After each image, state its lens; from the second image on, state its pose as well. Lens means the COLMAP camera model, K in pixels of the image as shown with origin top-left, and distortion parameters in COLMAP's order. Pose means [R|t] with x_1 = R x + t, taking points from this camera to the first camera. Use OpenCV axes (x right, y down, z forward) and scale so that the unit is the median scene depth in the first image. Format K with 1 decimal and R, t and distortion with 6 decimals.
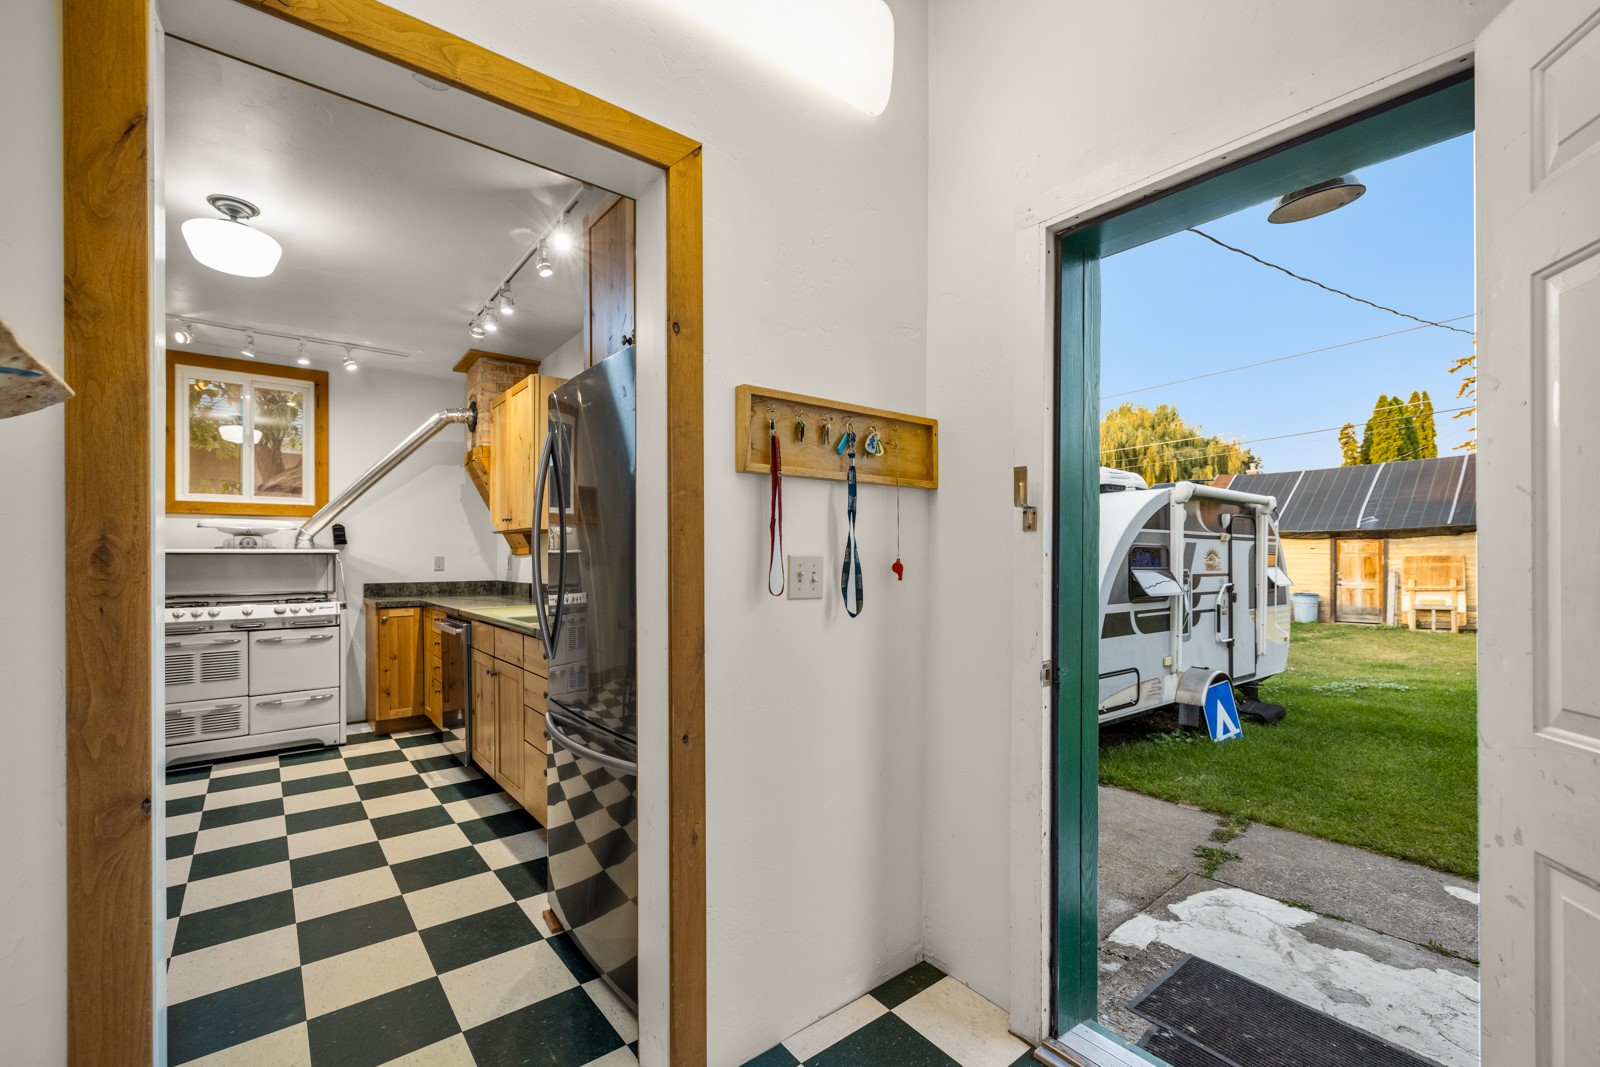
lens RADIAL K [[673.1, 0, 796.1], [0, 673.1, 554.1], [0, 0, 1]] dist [0.001275, -0.000375]
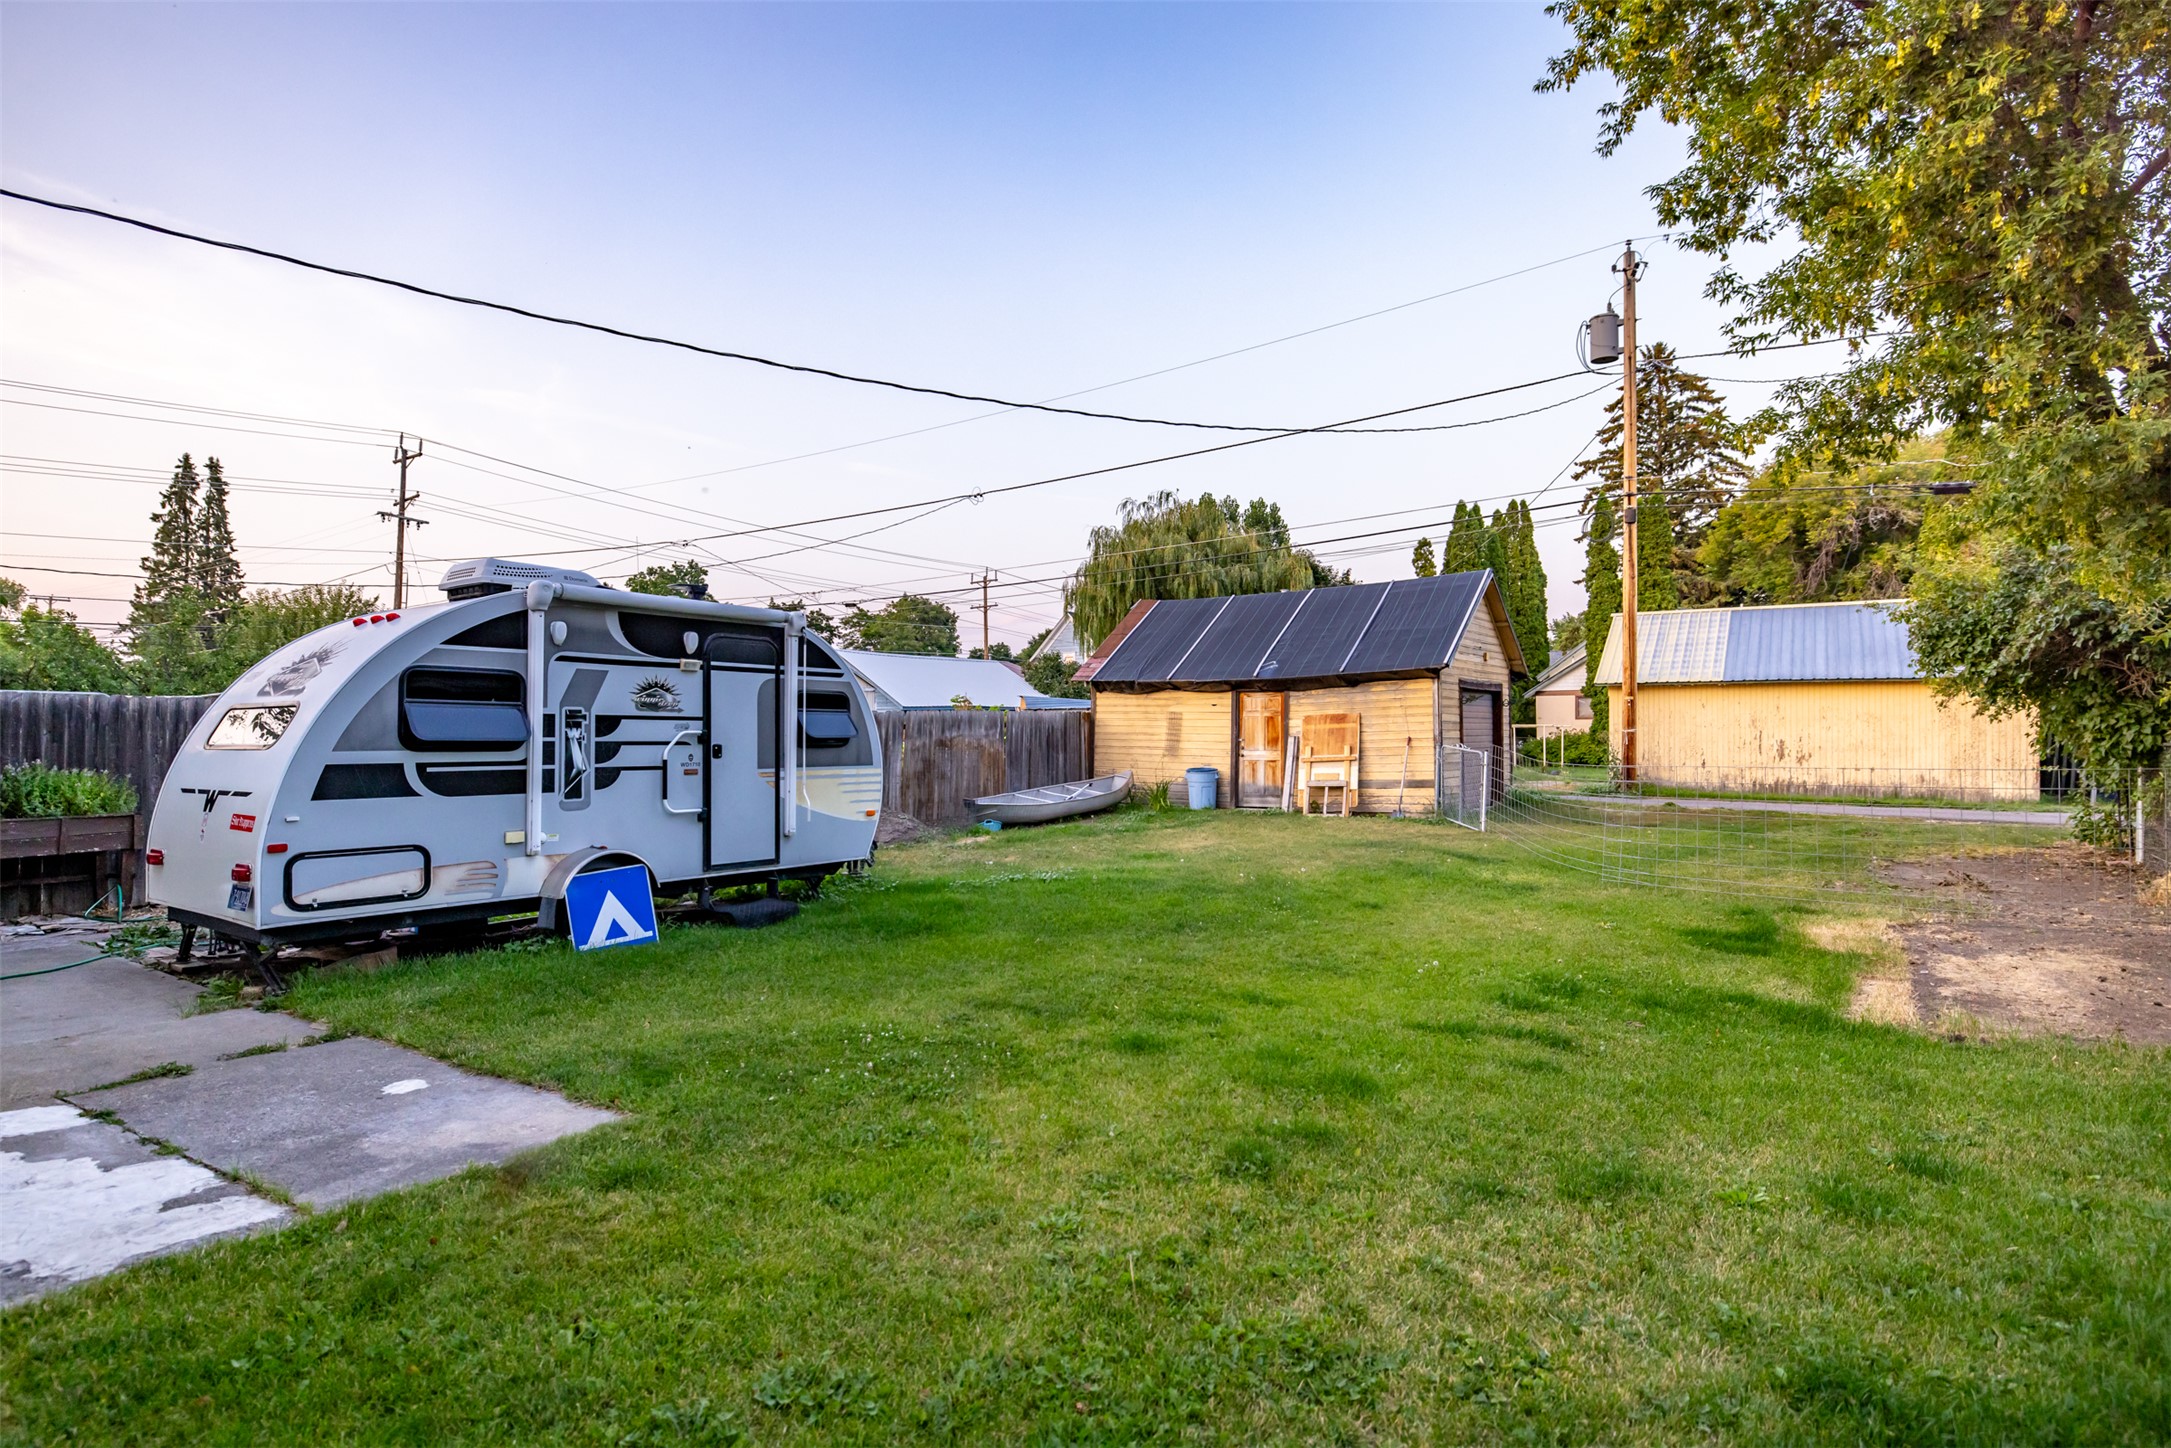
lens RADIAL K [[1128.2, 0, 1075.5], [0, 1128.2, 728.3], [0, 0, 1]] dist [-0.004067, 0.001489]
pose [[0.960243, 0.002680, 0.279152, 1.033452], [-0.002759, 0.999996, -0.000109, 0.058933], [-0.279151, -0.000665, 0.960247, -0.376441]]
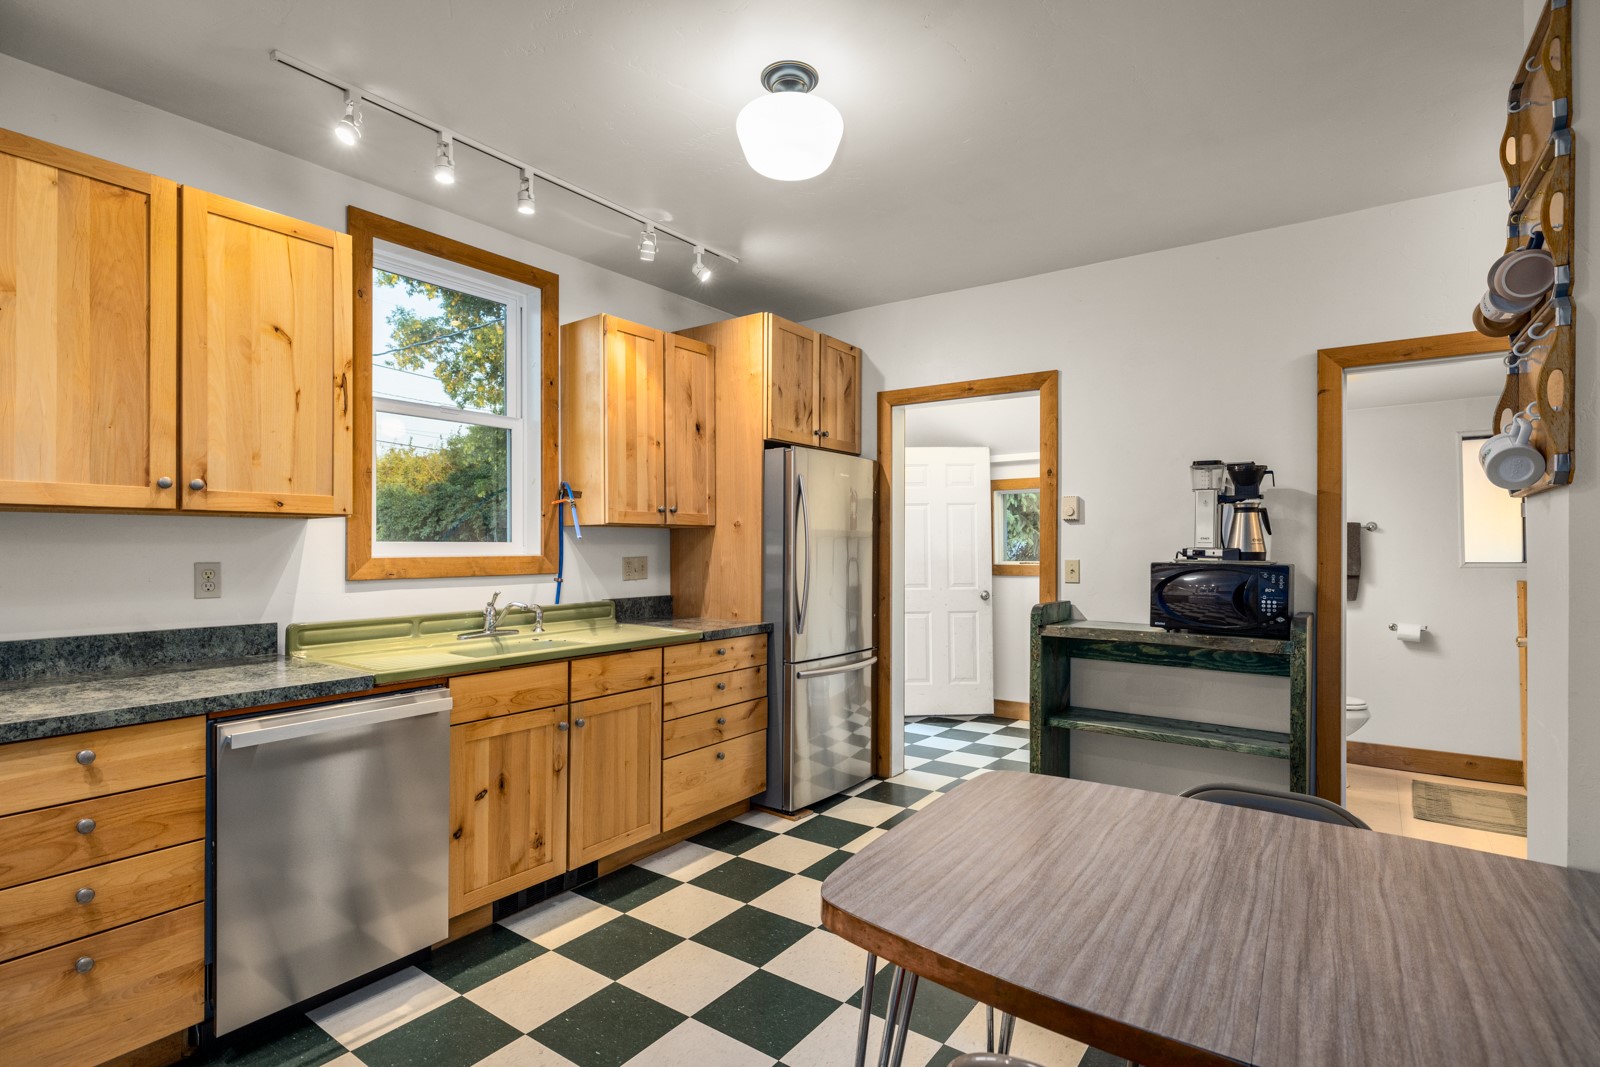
lens RADIAL K [[775.4, 0, 801.1], [0, 775.4, 539.2], [0, 0, 1]] dist [-0.009682, -0.000084]
pose [[-0.270072, 0.009835, 0.962790, -0.900829], [-0.005906, 0.999912, -0.011871, -0.011623], [-0.962822, -0.008892, -0.269990, 0.668646]]
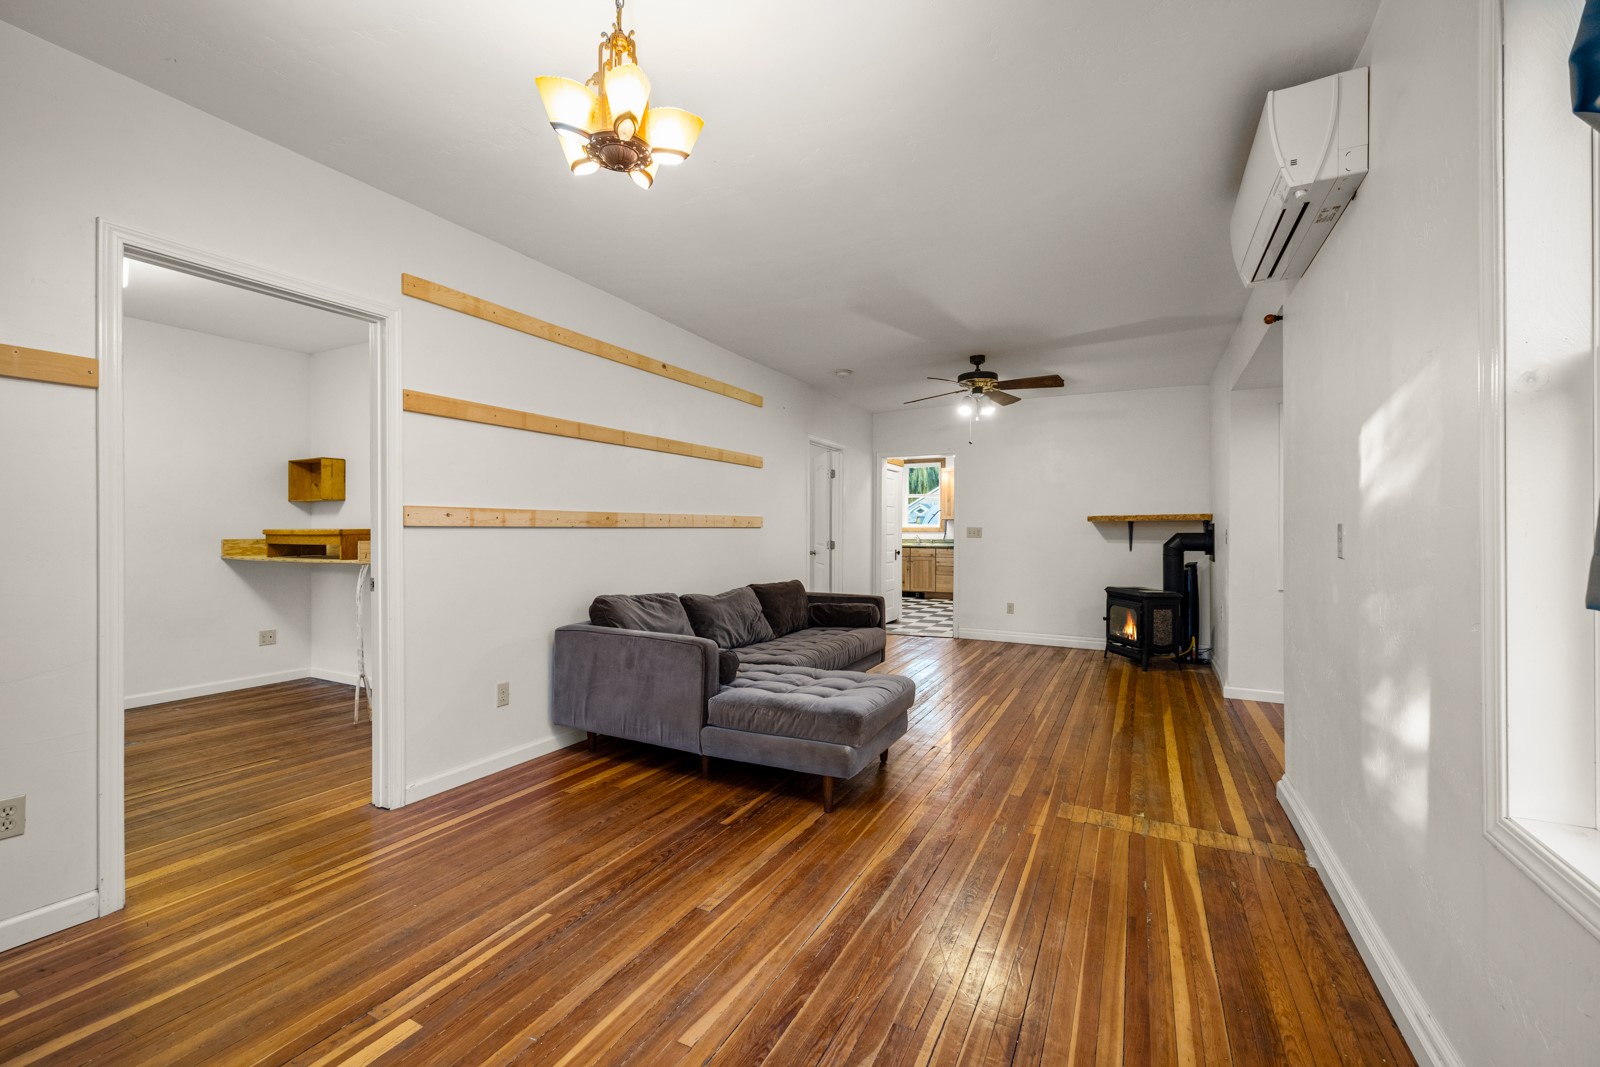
lens RADIAL K [[673.1, 0, 790.6], [0, 673.1, 524.9], [0, 0, 1]] dist [0.001275, -0.000375]
pose [[0.919433, 0.006557, 0.393193, -1.564947], [-0.007545, 0.999971, 0.000965, -0.011498], [-0.393175, -0.003854, 0.919455, -1.259879]]
